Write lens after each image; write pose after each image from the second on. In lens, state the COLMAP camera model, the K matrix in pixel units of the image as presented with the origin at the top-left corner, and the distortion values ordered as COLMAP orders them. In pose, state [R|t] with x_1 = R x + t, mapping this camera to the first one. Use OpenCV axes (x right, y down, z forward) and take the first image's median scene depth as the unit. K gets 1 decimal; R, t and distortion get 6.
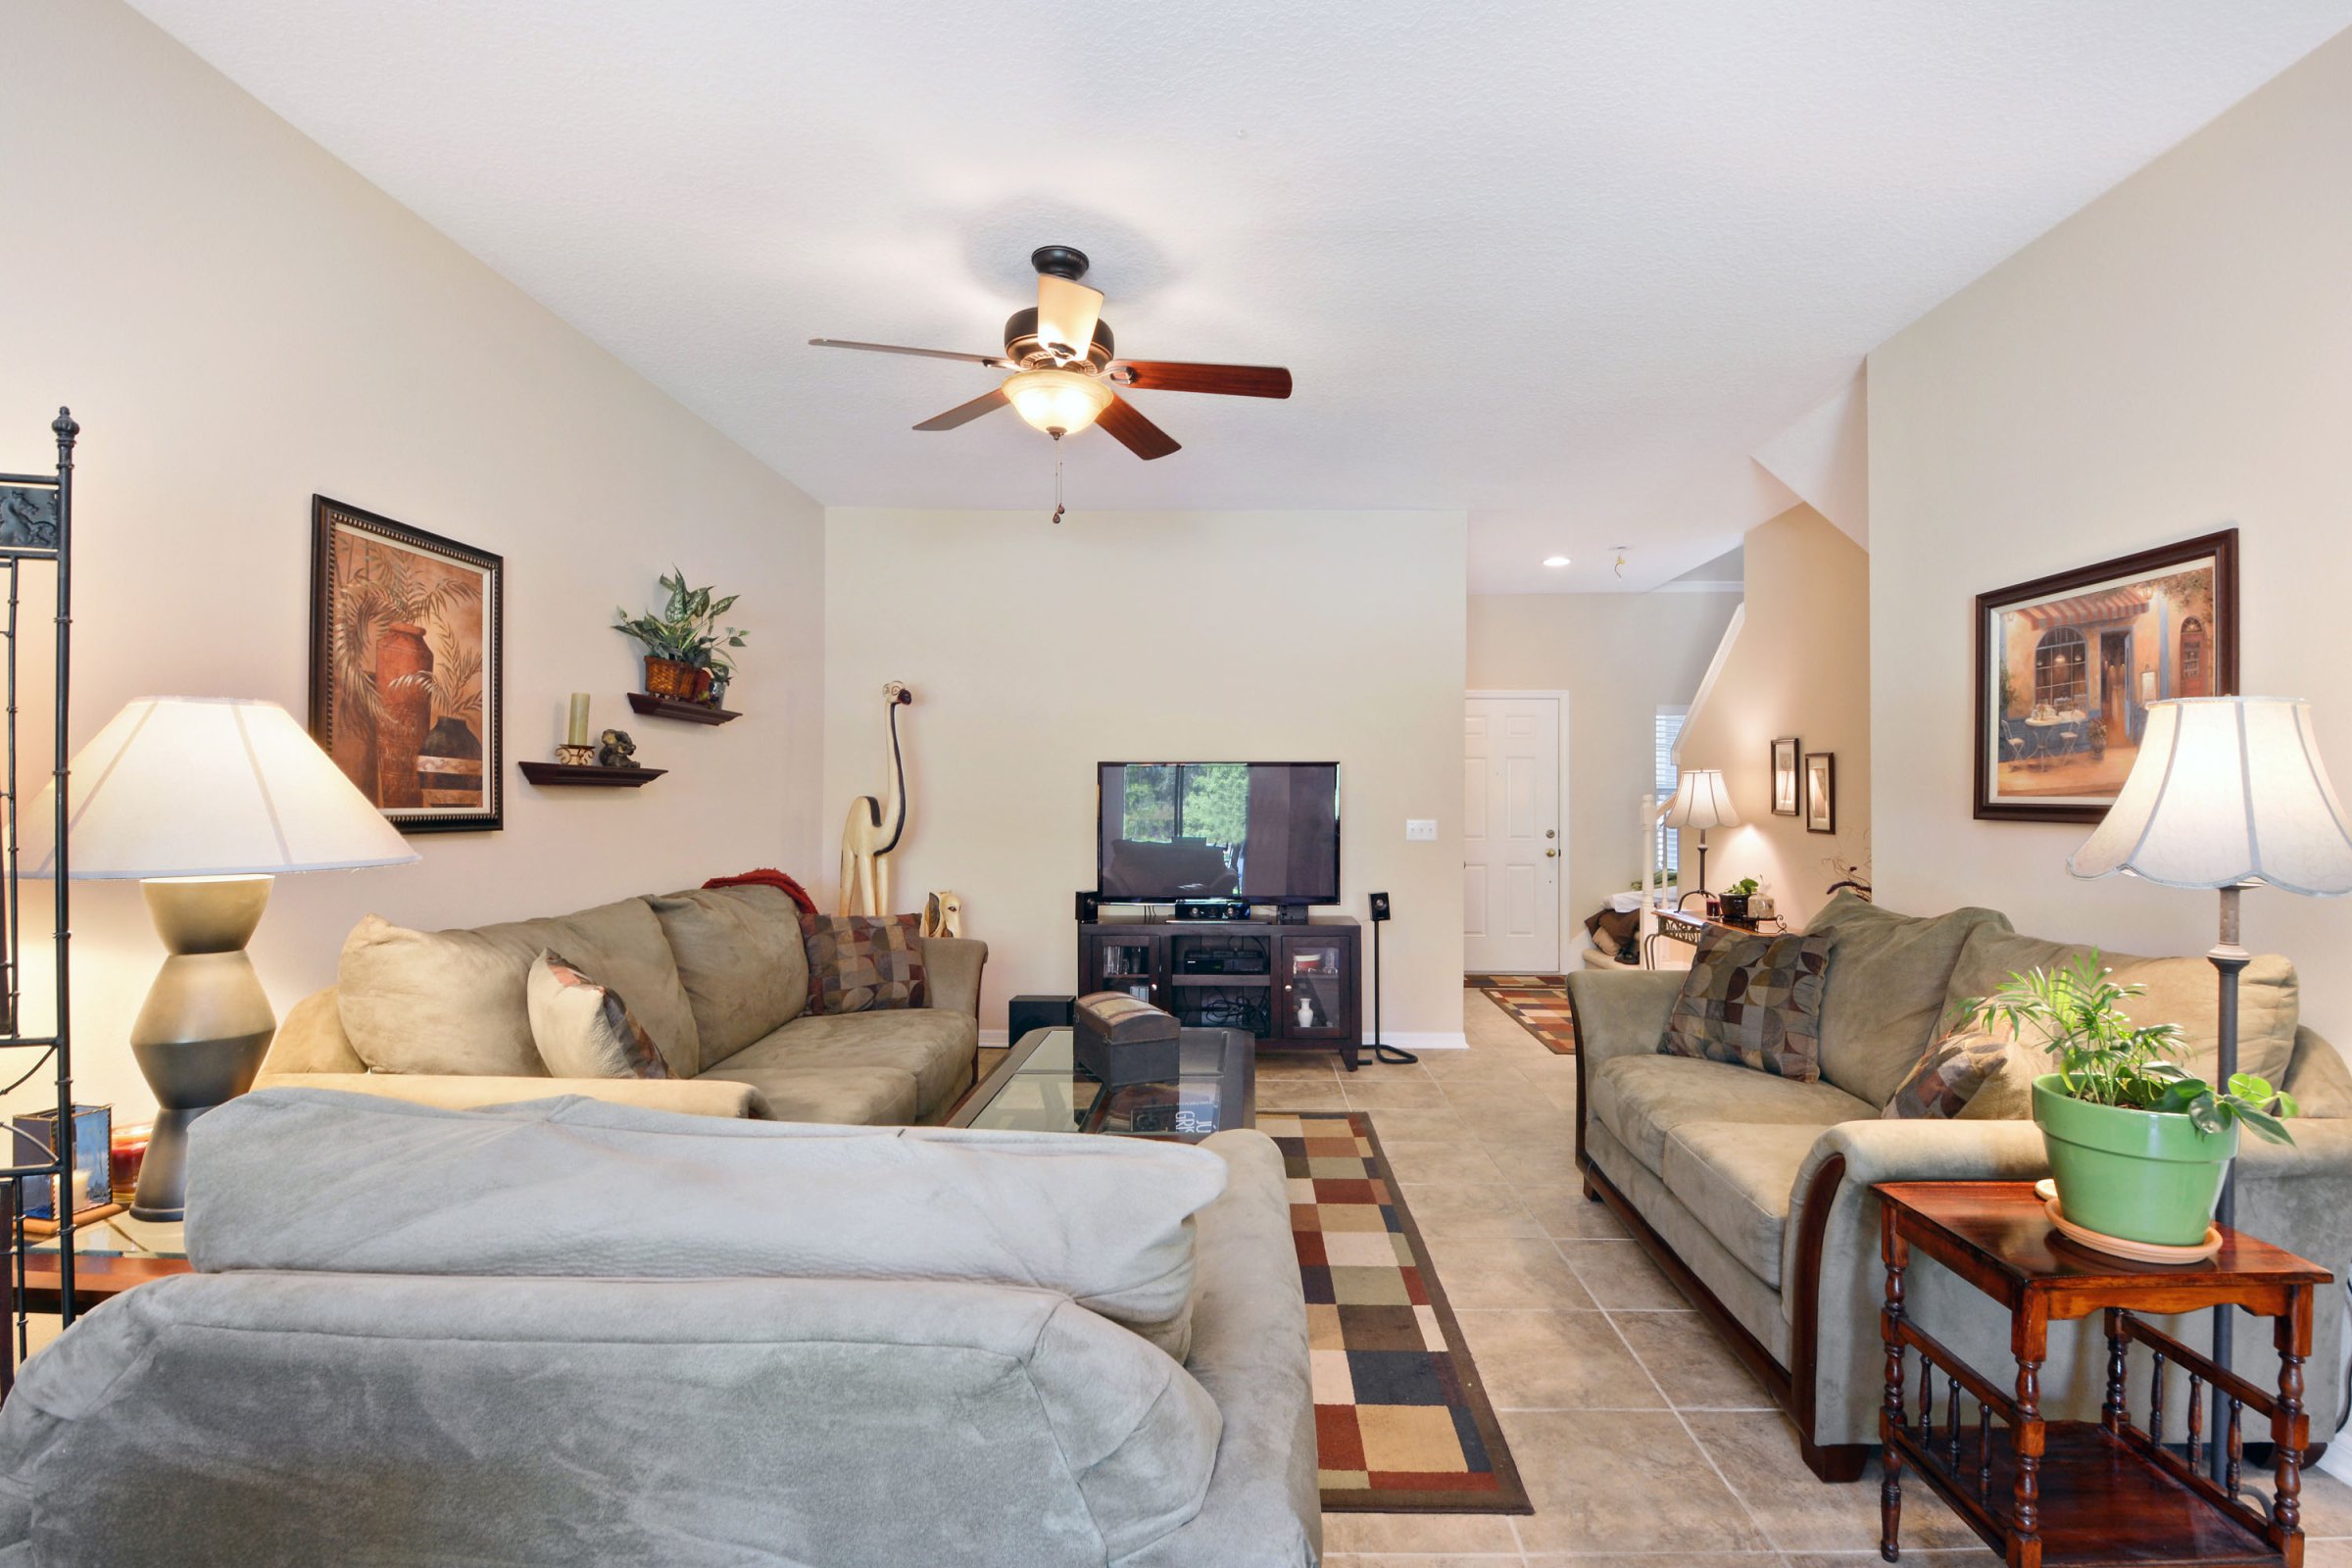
lens RADIAL K [[1052.9, 0, 1244.0], [0, 1052.9, 789.2], [0, 0, 1]] dist [0.015152, -0.020335]
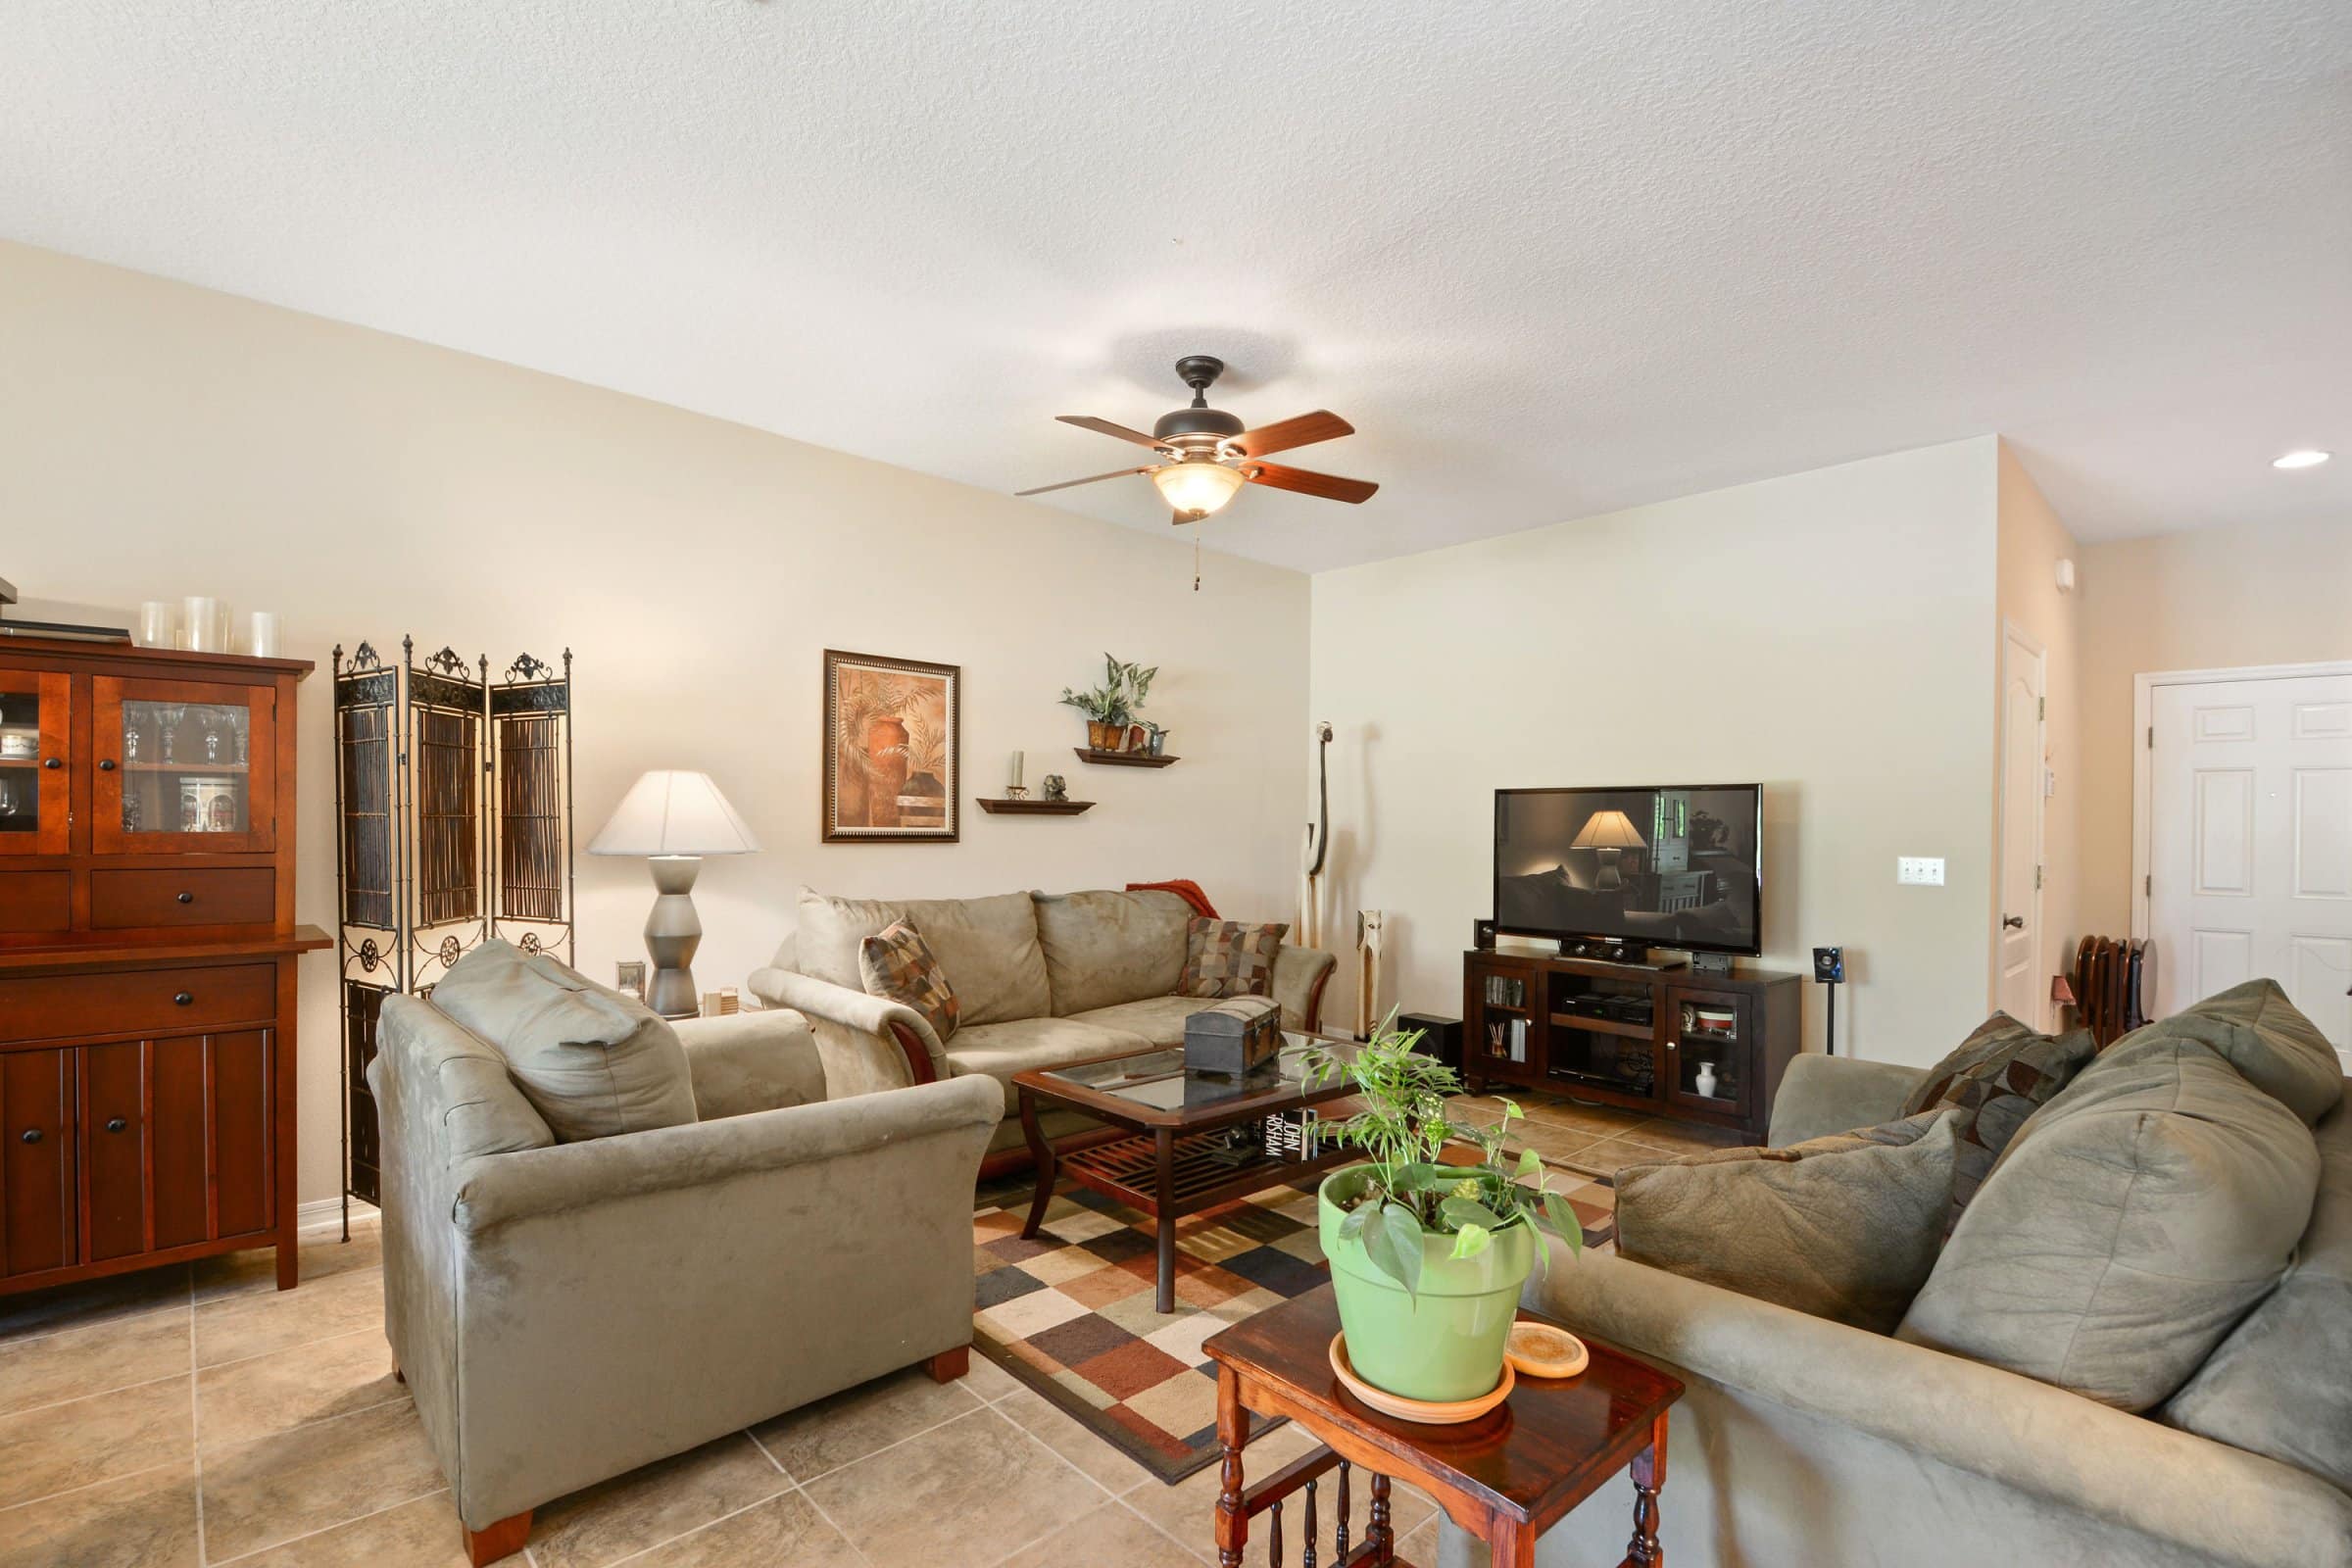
lens RADIAL K [[1069.3, 0, 1178.0], [0, 1069.3, 833.4], [0, 0, 1]] dist [0.011968, -0.017281]
pose [[0.681638, 0.011047, -0.731606, 0.617036], [-0.001845, 0.999909, 0.013379, 0.003327], [0.731687, -0.007769, 0.681596, 0.148426]]
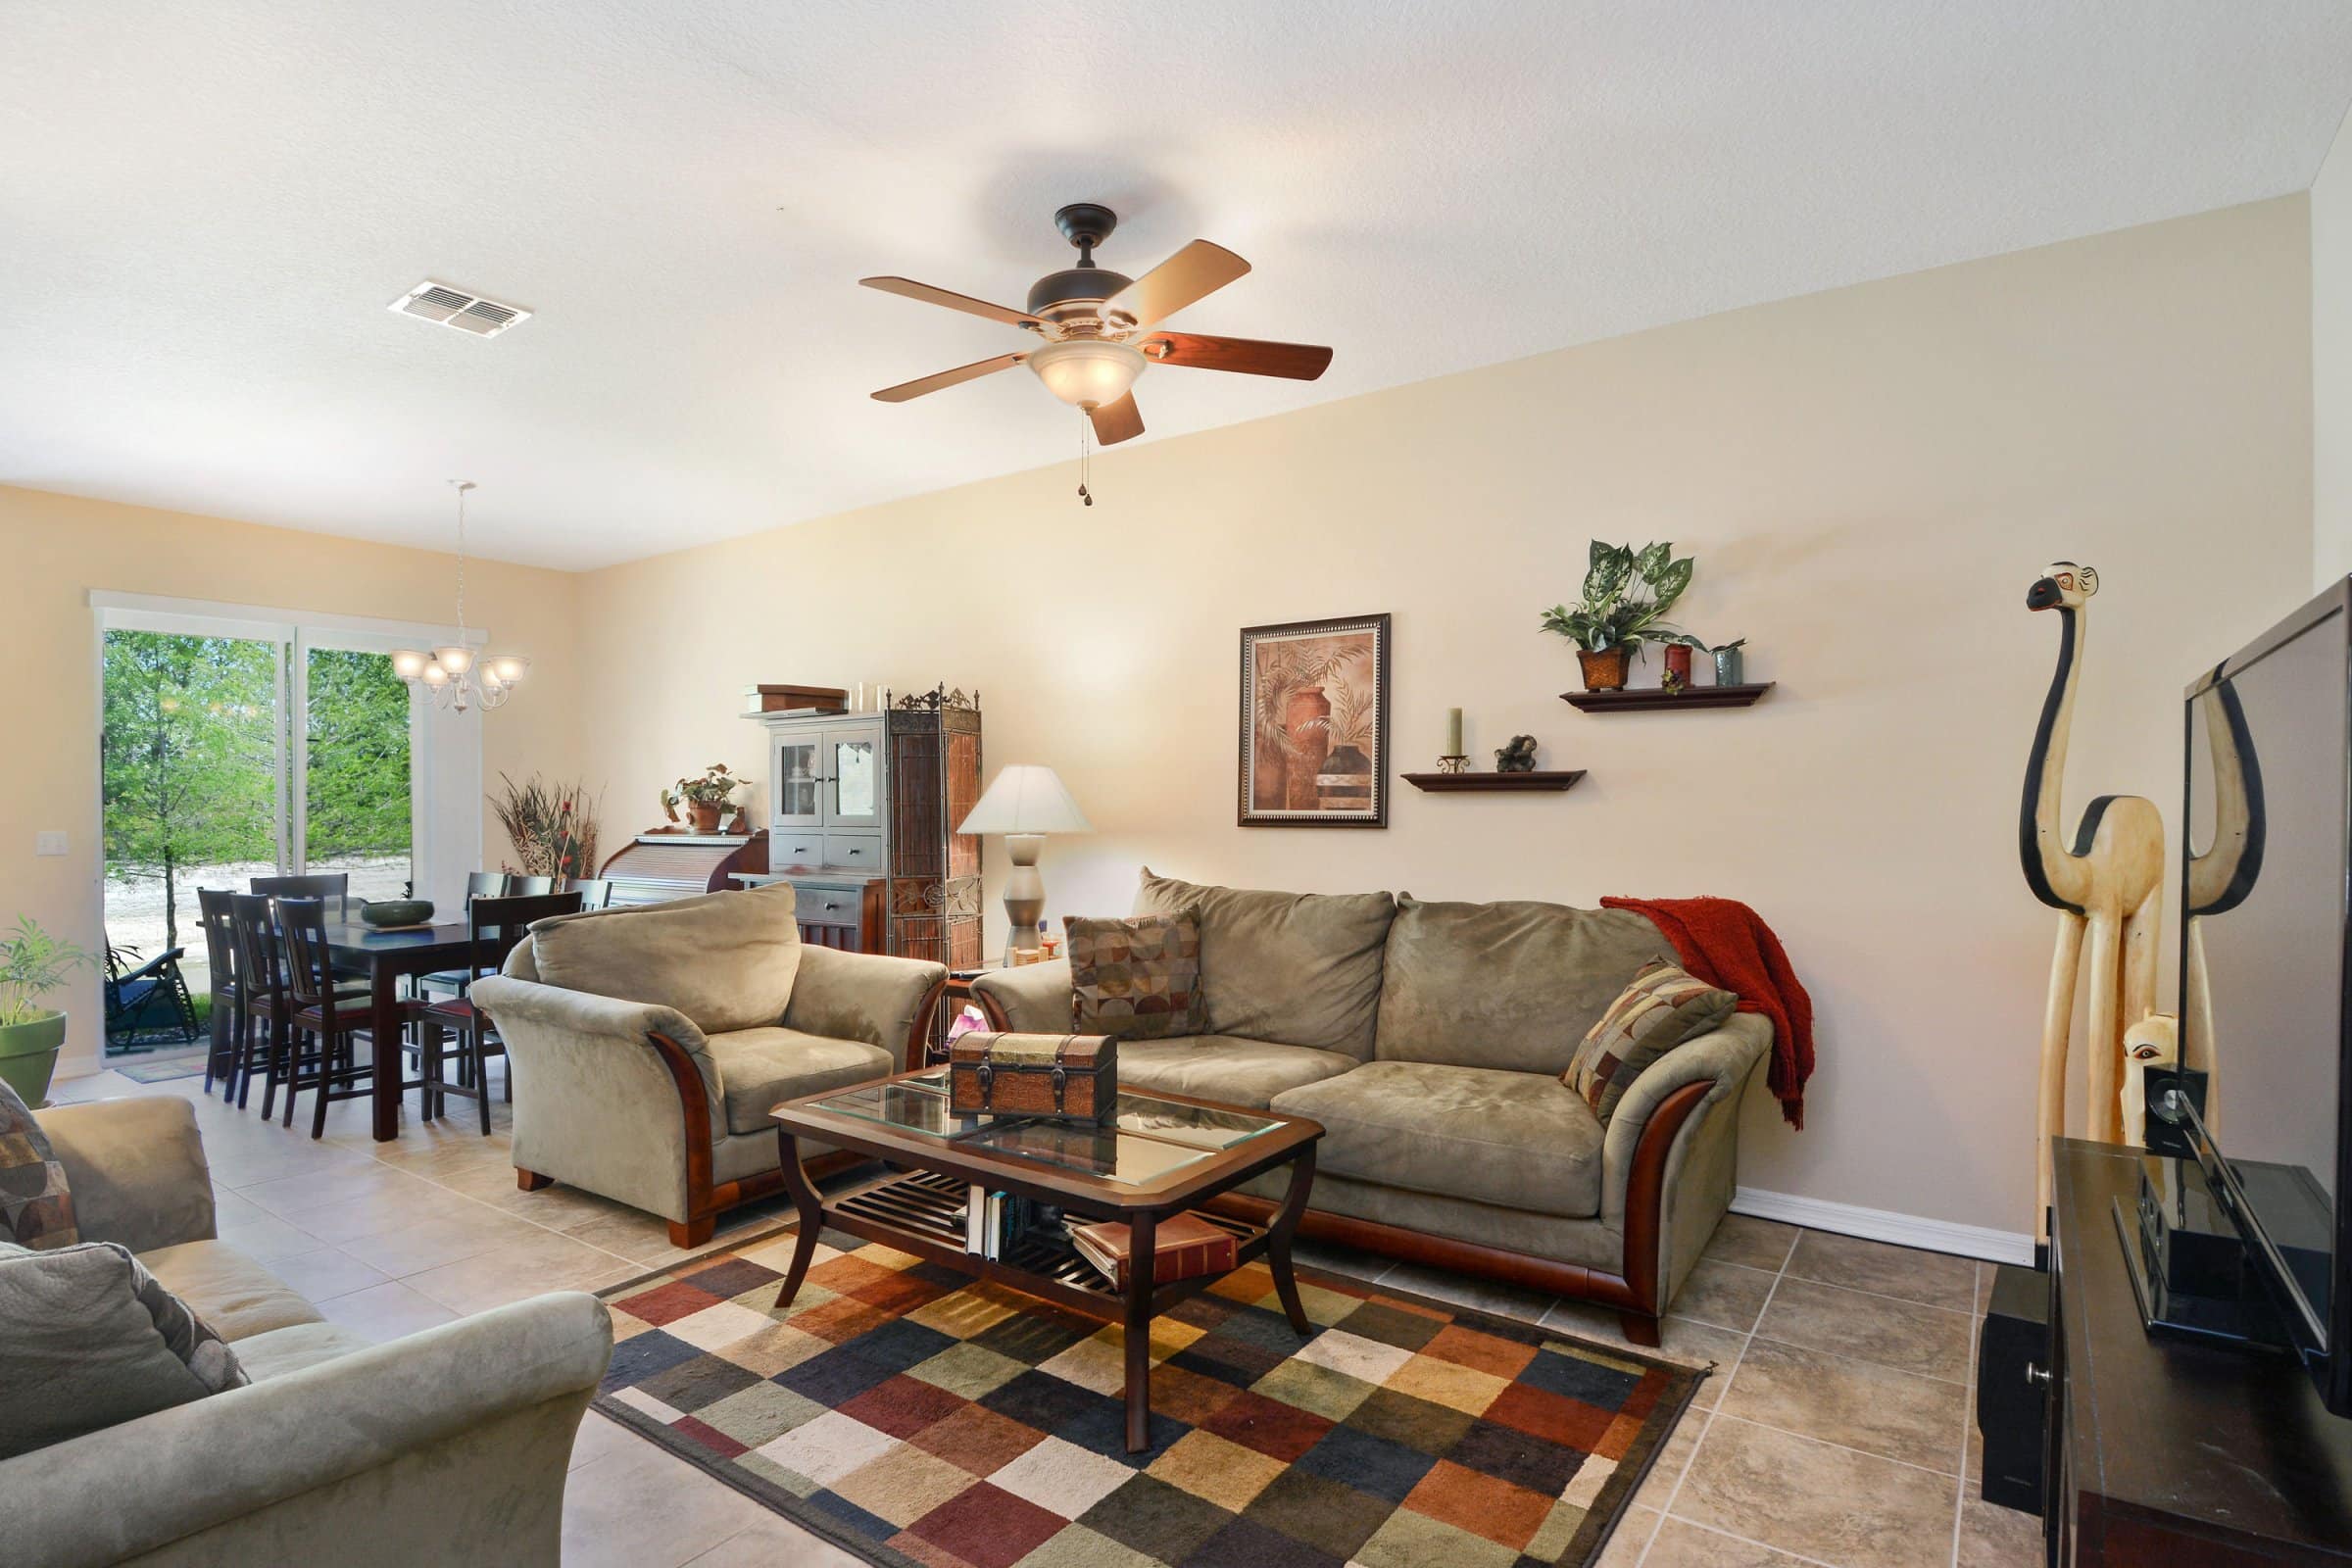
lens RADIAL K [[1172.5, 0, 1177.2], [0, 1172.5, 812.2], [0, 0, 1]] dist [-0.002614, -0.004961]
pose [[-0.580998, 0.002558, -0.813901, 0.547943], [0.006957, 0.999974, -0.001823, 0.018332], [0.813875, -0.006722, -0.581001, 1.486754]]
